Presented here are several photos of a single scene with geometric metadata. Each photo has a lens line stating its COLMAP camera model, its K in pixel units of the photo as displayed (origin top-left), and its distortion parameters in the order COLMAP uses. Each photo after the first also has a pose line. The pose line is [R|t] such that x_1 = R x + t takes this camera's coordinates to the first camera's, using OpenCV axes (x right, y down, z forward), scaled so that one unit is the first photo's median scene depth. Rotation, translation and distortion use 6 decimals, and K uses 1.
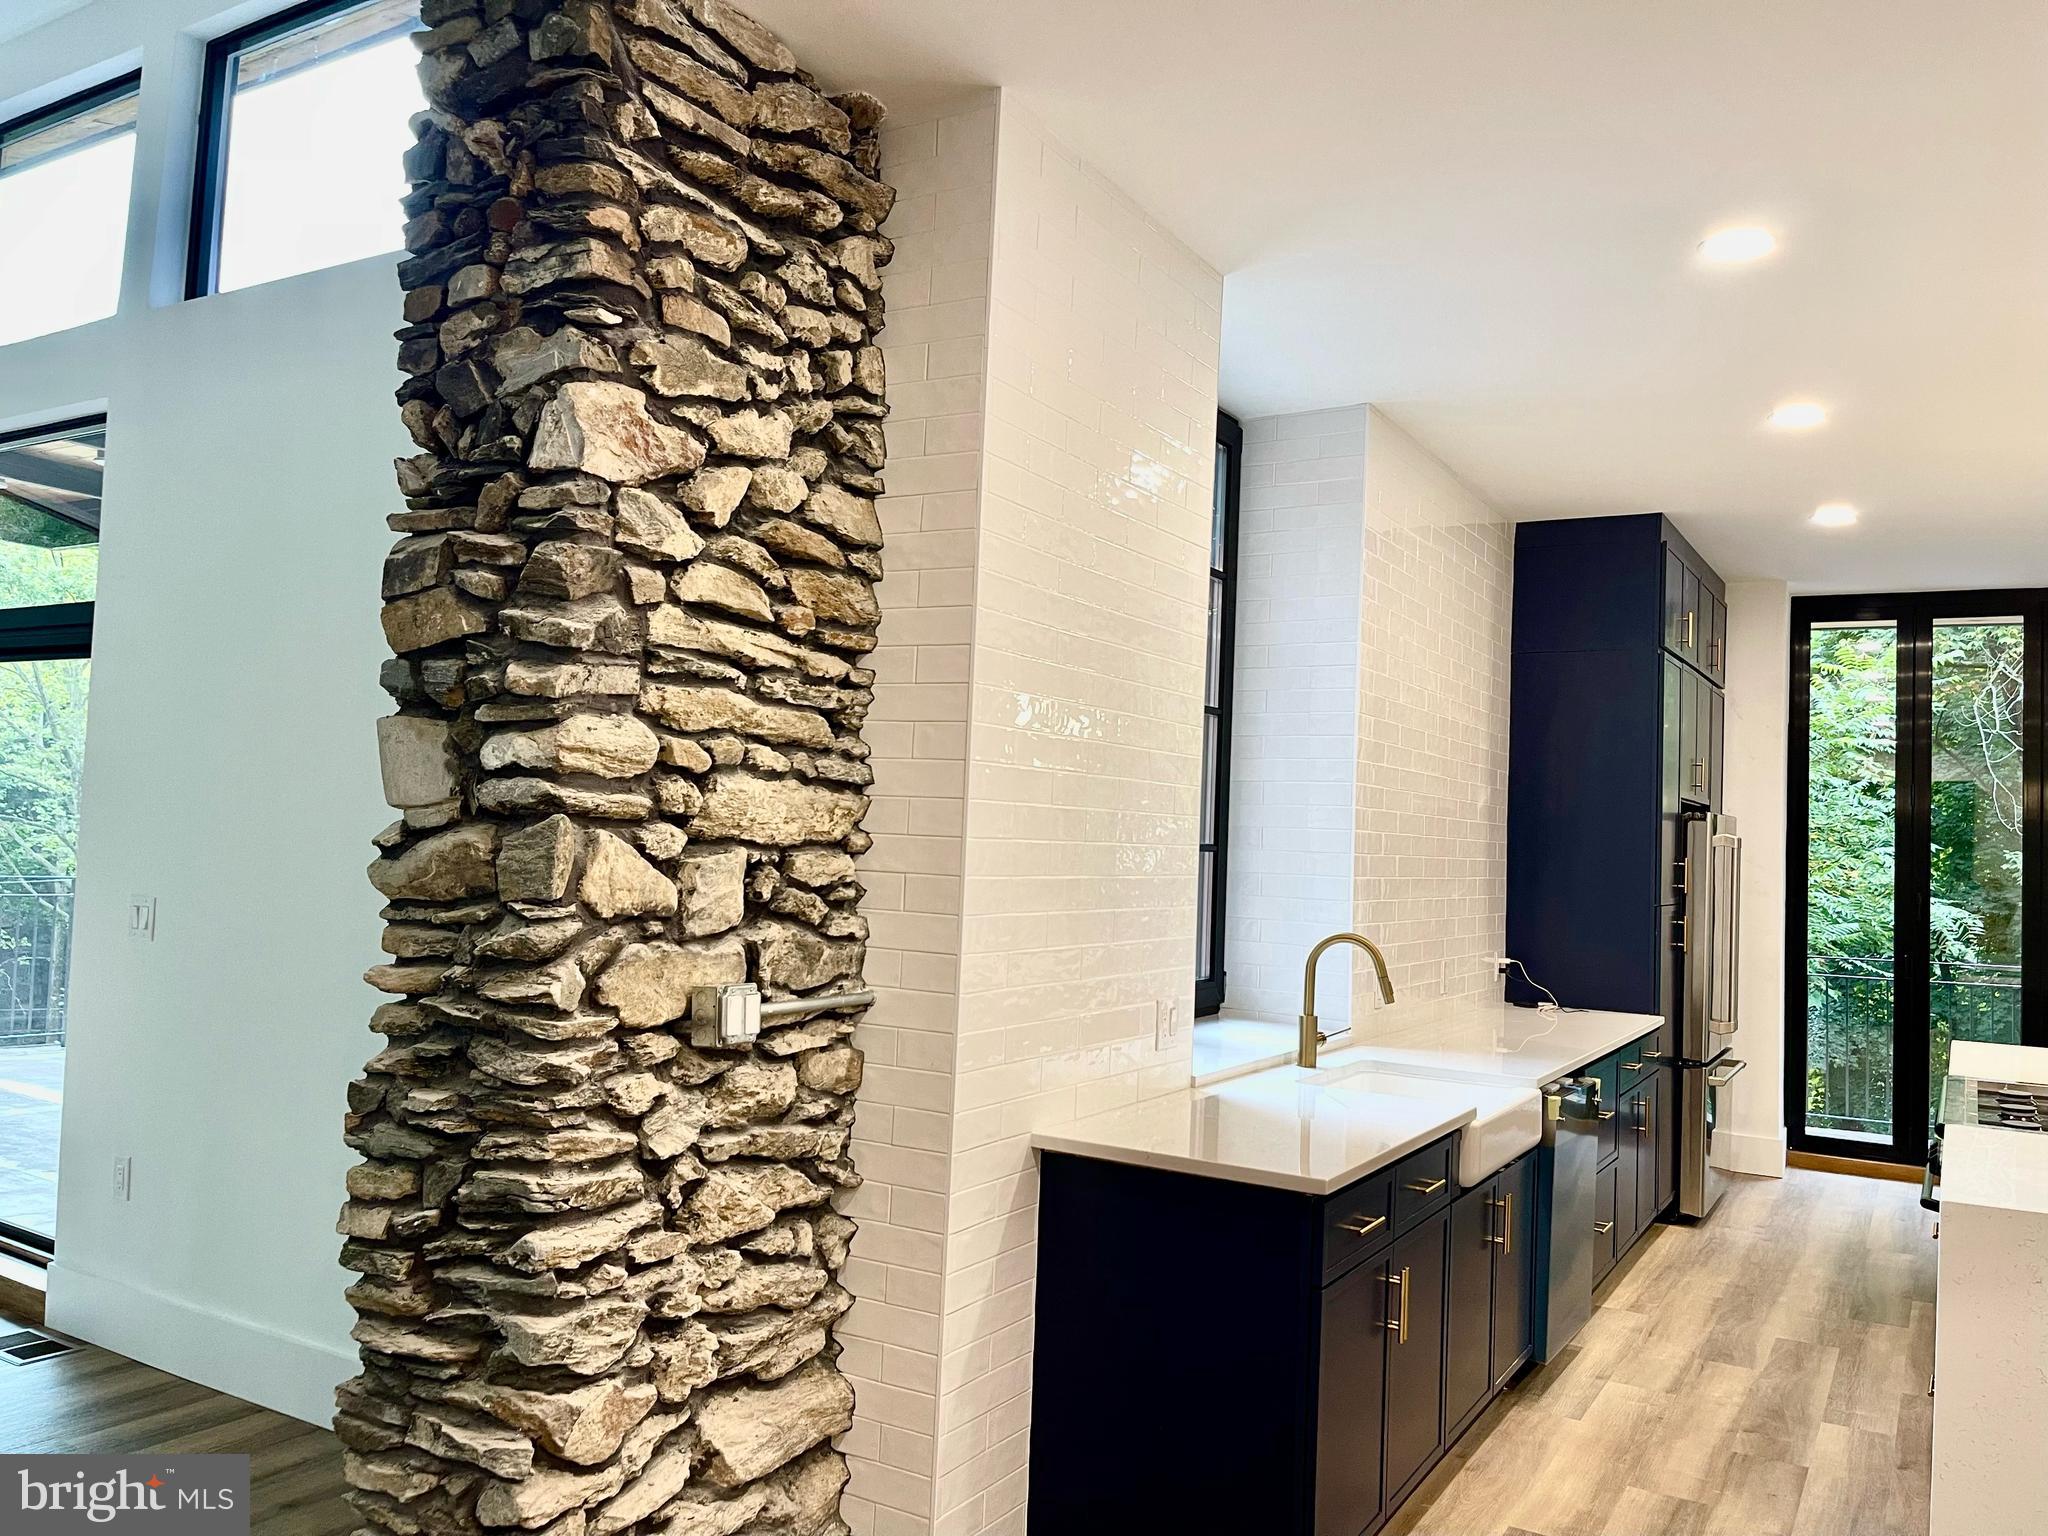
lens RADIAL K [[1536.9, 0, 1024.0], [0, 1536.9, 768.0], [0, 0, 1]] dist [0.043138, -0.065563]
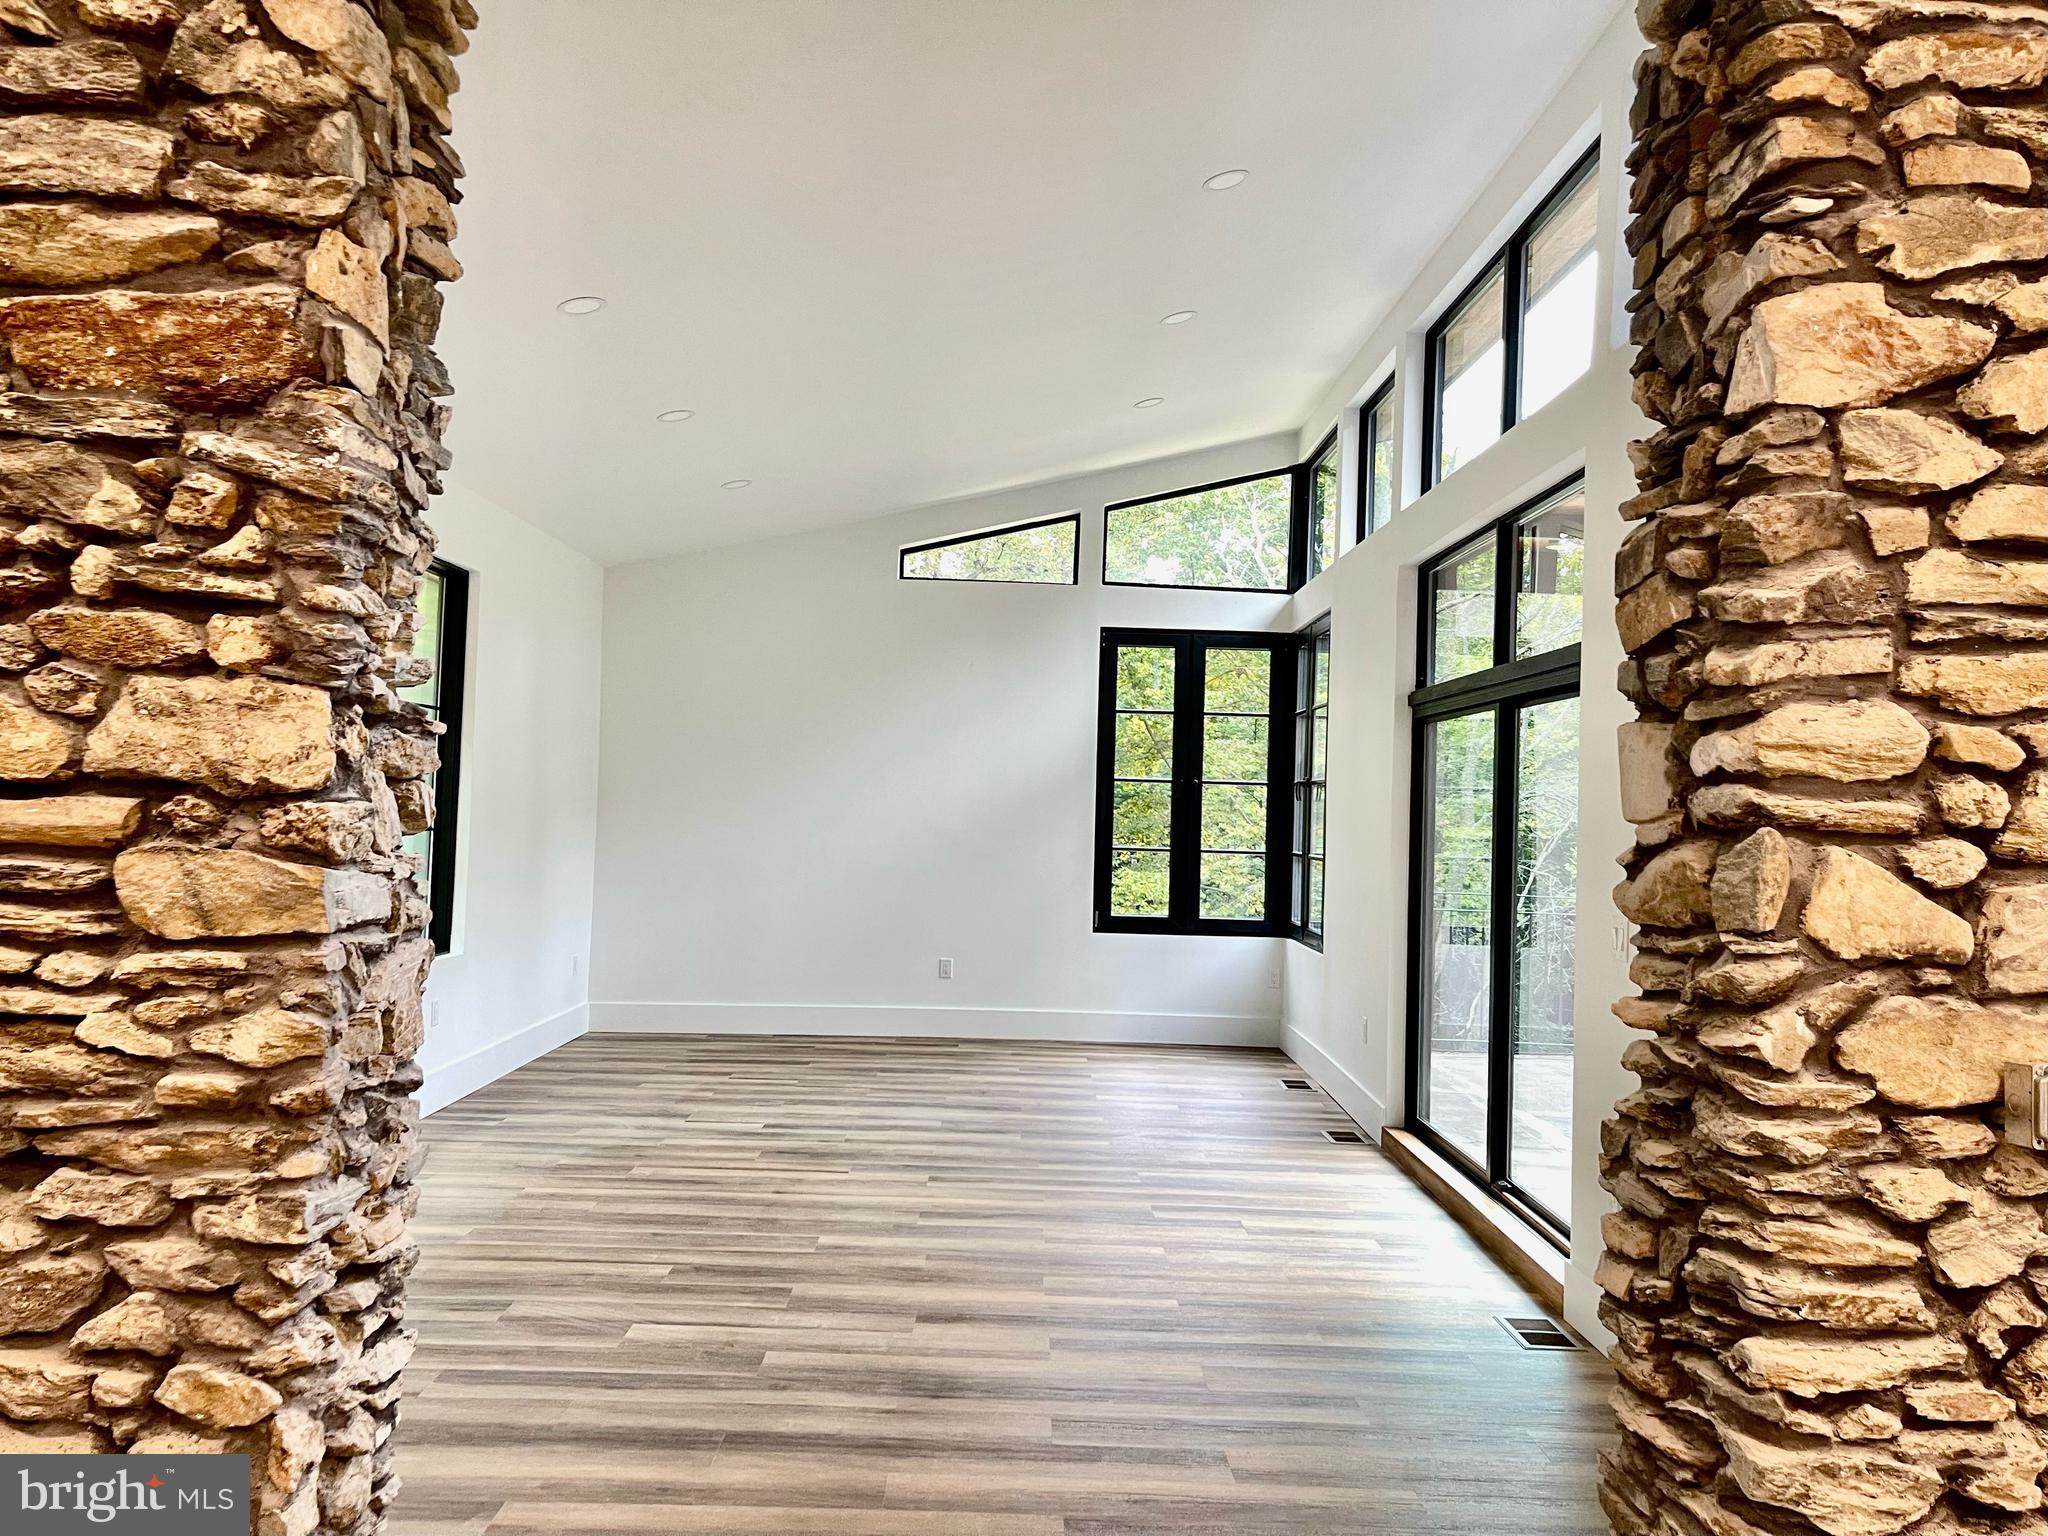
lens RADIAL K [[1513.5, 0, 1024.0], [0, 1513.5, 768.0], [0, 0, 1]] dist [0.088091, -0.119509]
pose [[0.522016, -0.046480, -0.851668, 0.178715], [0.028093, 0.998909, -0.037296, 0.017064], [0.852473, -0.004457, 0.522752, 0.229929]]
